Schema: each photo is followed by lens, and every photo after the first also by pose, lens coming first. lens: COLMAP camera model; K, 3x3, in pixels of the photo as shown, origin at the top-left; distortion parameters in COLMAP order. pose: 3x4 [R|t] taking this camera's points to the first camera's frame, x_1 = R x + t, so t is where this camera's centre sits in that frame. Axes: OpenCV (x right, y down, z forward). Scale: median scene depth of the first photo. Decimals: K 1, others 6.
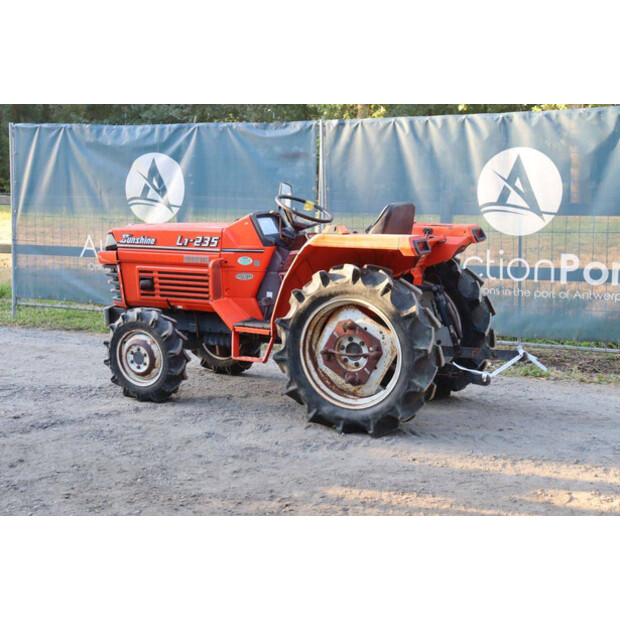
lens RADIAL K [[996.9, 0, 310.2], [0, 996.9, 309.9], [0, 0, 1]] dist [0.165762, 0.000000]
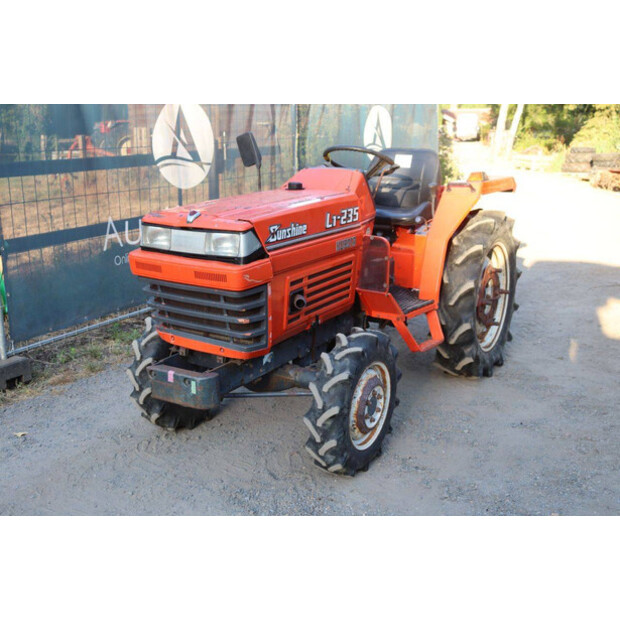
lens RADIAL K [[741.0, 0, 313.7], [0, 741.0, 312.0], [0, 0, 1]] dist [-0.033125, 0.000000]
pose [[0.027404, -0.238457, 0.970766, -0.624964], [0.146352, 0.961624, 0.232080, -0.127733], [-0.988853, 0.135714, 0.061251, 1.004239]]
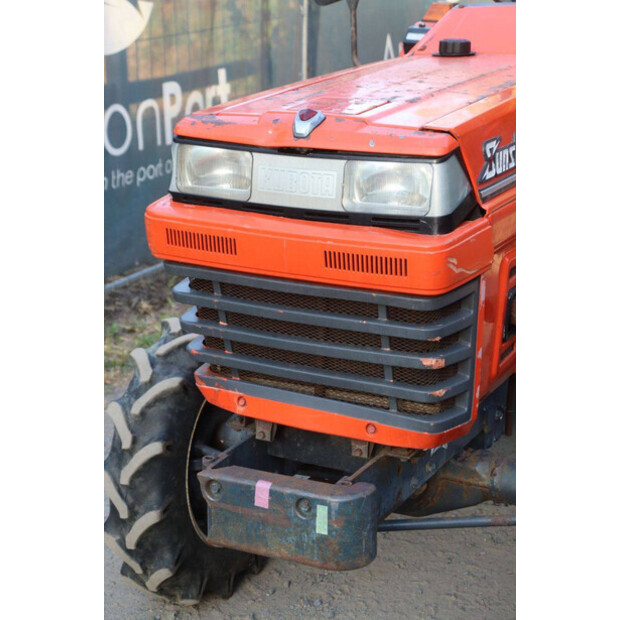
lens RADIAL K [[1422.4, 0, 311.7], [0, 1422.4, 309.7], [0, 0, 1]] dist [0.503876, 0.000000]
pose [[-0.042051, -0.247466, 0.967984, -0.555751], [0.147900, 0.956625, 0.250987, -0.136848], [-0.988108, 0.153719, -0.003627, 1.099983]]
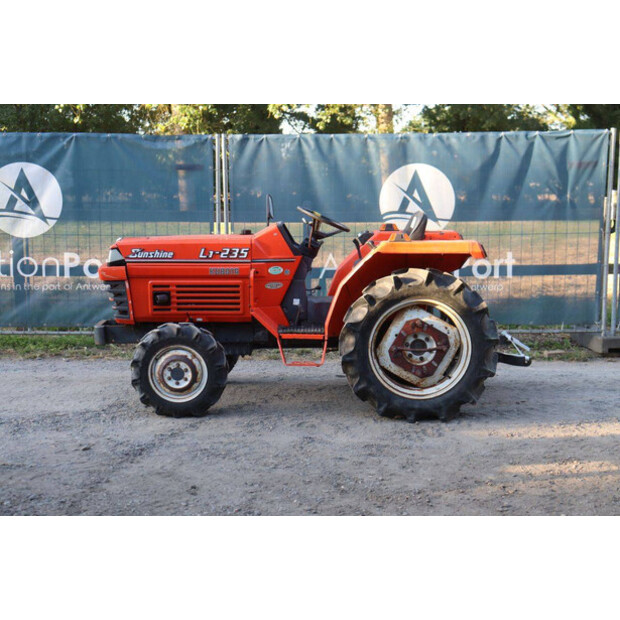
lens RADIAL K [[910.3, 0, 318.8], [0, 910.3, 308.6], [0, 0, 1]] dist [0.129969, 0.000000]
pose [[0.880309, -0.064380, 0.470012, -0.468824], [0.063934, 0.997811, 0.016929, -0.022398], [-0.470073, 0.015147, 0.882498, 0.143157]]
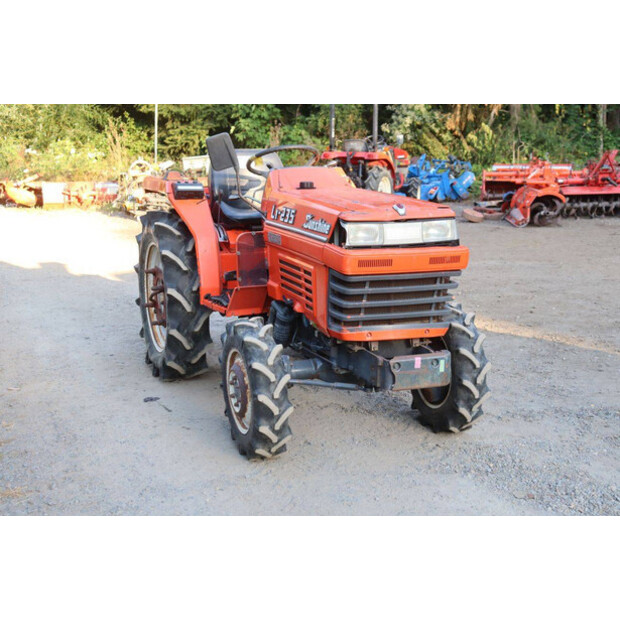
lens RADIAL K [[894.5, 0, 310.0], [0, 894.5, 305.4], [0, 0, 1]] dist [0.098586, 0.000000]
pose [[-0.754890, -0.110922, 0.646403, -0.514497], [0.113286, 0.948727, 0.295099, -0.203693], [-0.645993, 0.295996, -0.703619, 1.530887]]
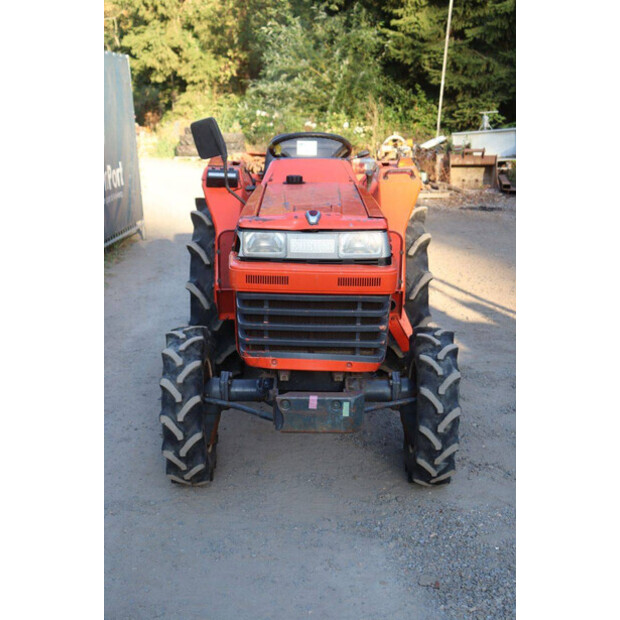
lens RADIAL K [[910.3, 0, 314.5], [0, 910.3, 309.1], [0, 0, 1]] dist [0.129969, 0.000000]
pose [[-0.483111, -0.186796, 0.855401, -0.601699], [0.130912, 0.950584, 0.281517, -0.177478], [-0.865717, 0.247987, -0.434783, 1.305426]]
